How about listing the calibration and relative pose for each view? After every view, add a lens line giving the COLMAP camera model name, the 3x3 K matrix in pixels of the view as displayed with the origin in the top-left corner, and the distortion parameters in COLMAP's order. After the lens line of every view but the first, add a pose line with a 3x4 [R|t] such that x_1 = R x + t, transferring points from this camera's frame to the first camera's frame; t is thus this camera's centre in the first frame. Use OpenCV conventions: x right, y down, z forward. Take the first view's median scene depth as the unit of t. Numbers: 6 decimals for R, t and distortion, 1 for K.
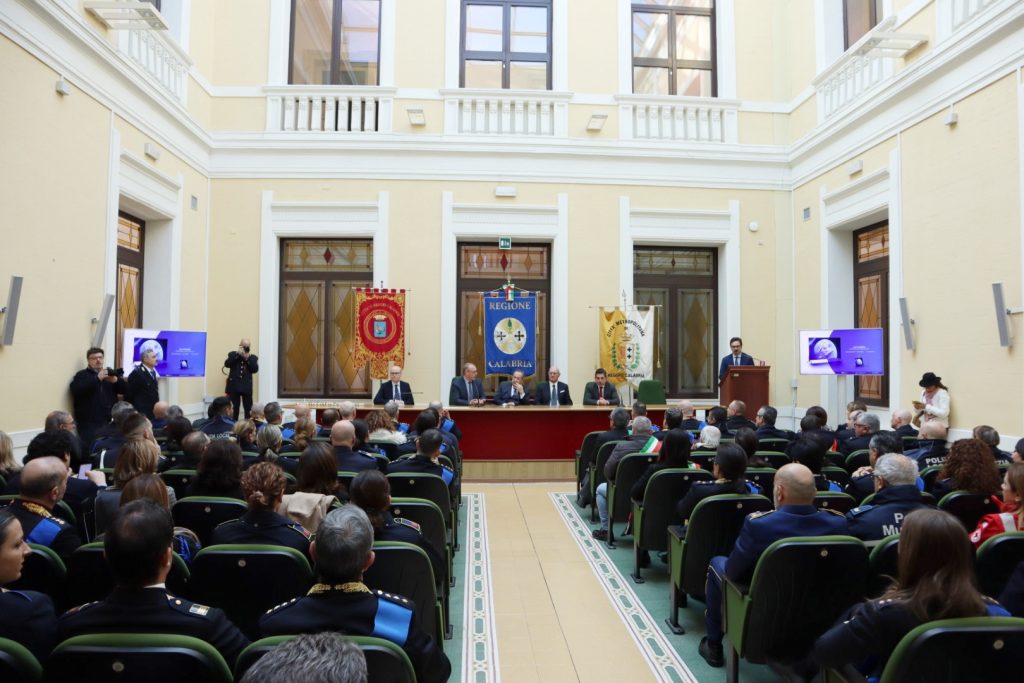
lens RADIAL K [[712.9, 0, 532.5], [0, 712.9, 338.4], [0, 0, 1]] dist [-0.047765, 0.008667]
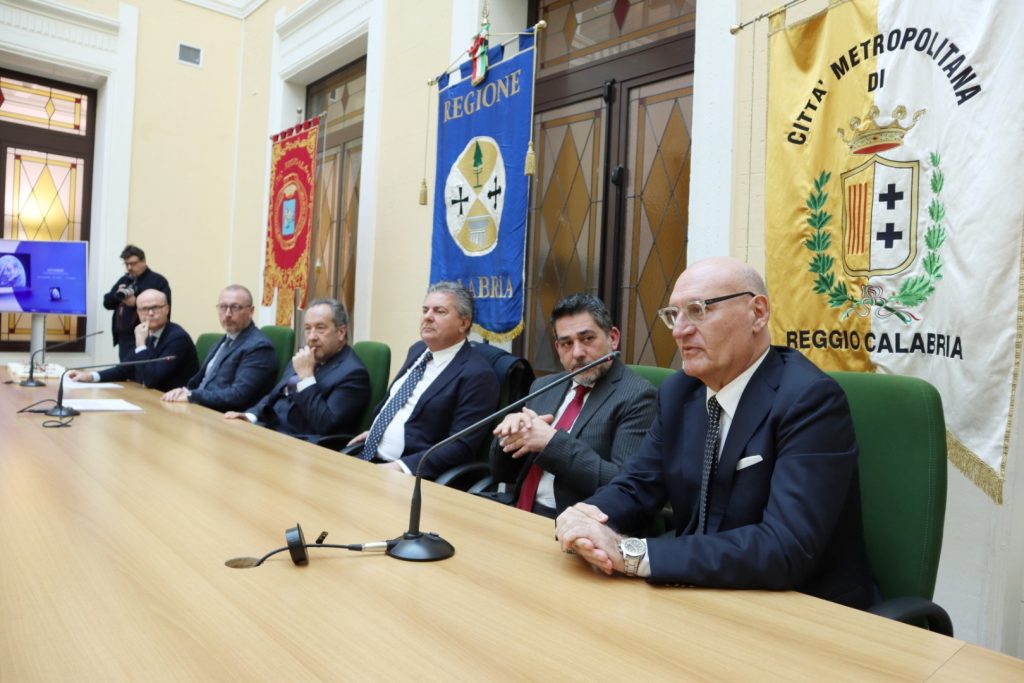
lens RADIAL K [[712.9, 0, 501.5], [0, 712.9, 338.2], [0, 0, 1]] dist [-0.047765, 0.008667]
pose [[0.602393, 0.033709, -0.797487, 0.218812], [-0.000719, 0.999130, 0.041690, 0.043859], [0.798199, -0.024540, 0.601894, 0.822834]]
